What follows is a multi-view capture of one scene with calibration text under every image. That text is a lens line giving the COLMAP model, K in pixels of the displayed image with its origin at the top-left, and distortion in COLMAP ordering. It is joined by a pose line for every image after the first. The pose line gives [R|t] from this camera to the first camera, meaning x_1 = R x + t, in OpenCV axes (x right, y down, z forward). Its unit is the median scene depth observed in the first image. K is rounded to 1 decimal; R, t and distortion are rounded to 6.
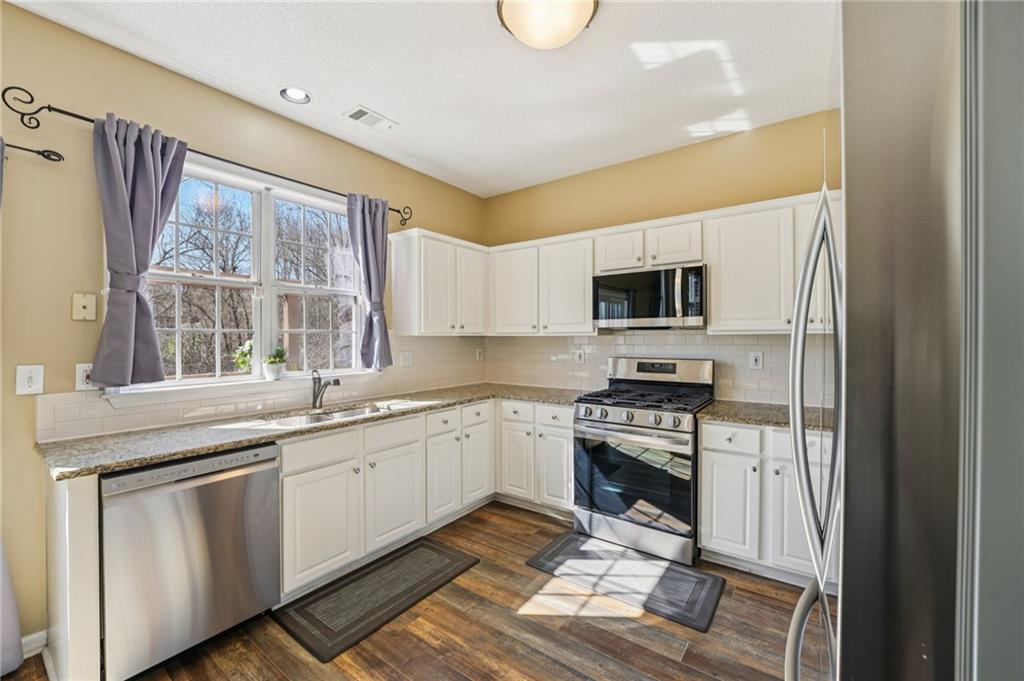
lens RADIAL K [[413.0, 0, 508.8], [0, 413.0, 336.3], [0, 0, 1]] dist [-0.016997, -0.000077]
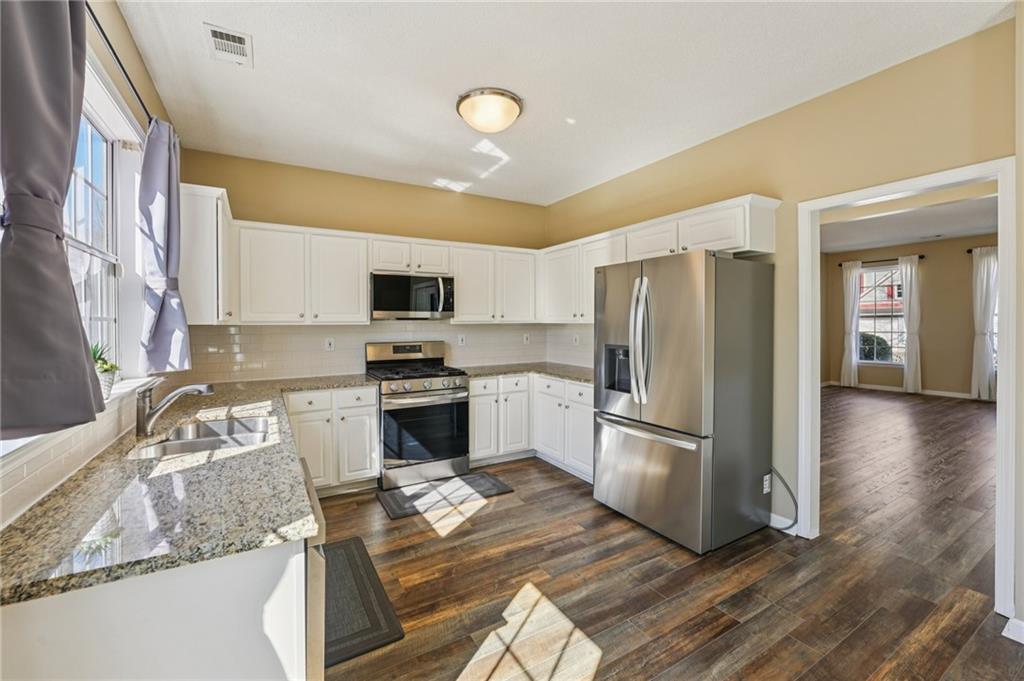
lens RADIAL K [[418.4, 0, 507.3], [0, 418.4, 324.6], [0, 0, 1]] dist [-0.016619, 0.000043]
pose [[0.400555, -0.001580, 0.916271, -0.837392], [0.001833, 0.999998, 0.000923, -0.002058], [-0.916271, 0.001309, 0.400557, 0.207452]]
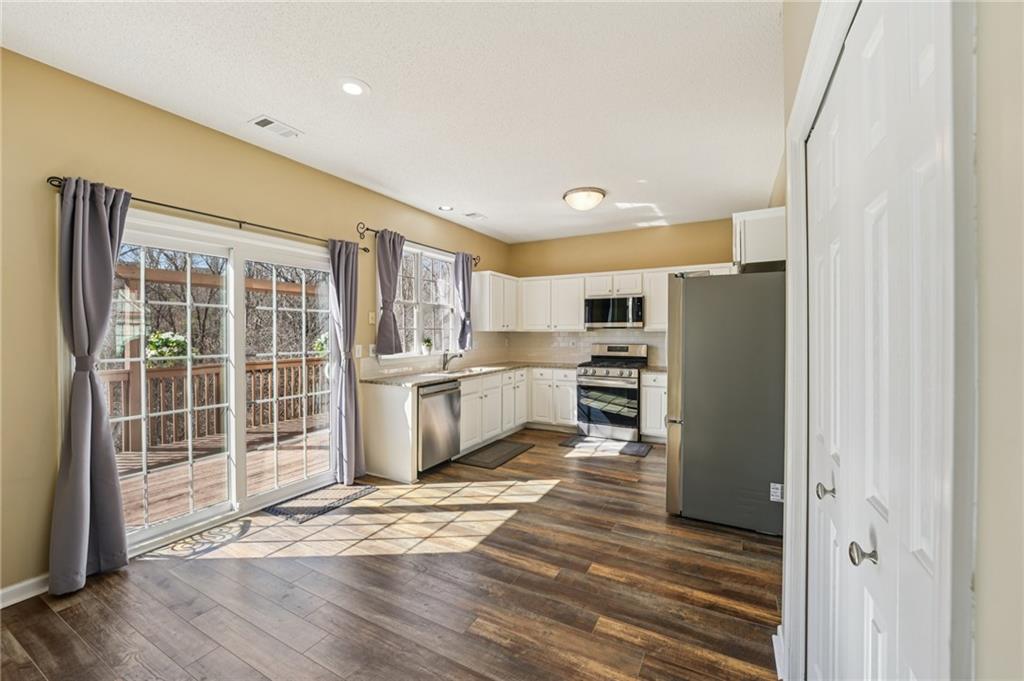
lens RADIAL K [[411.0, 0, 502.6], [0, 411.0, 332.1], [0, 0, 1]] dist [-0.016016, 0.000000]
pose [[0.992188, 0.002811, 0.124720, -0.442079], [-0.003253, 0.999989, 0.003341, -0.004575], [-0.124709, -0.003721, 0.992186, -0.876235]]
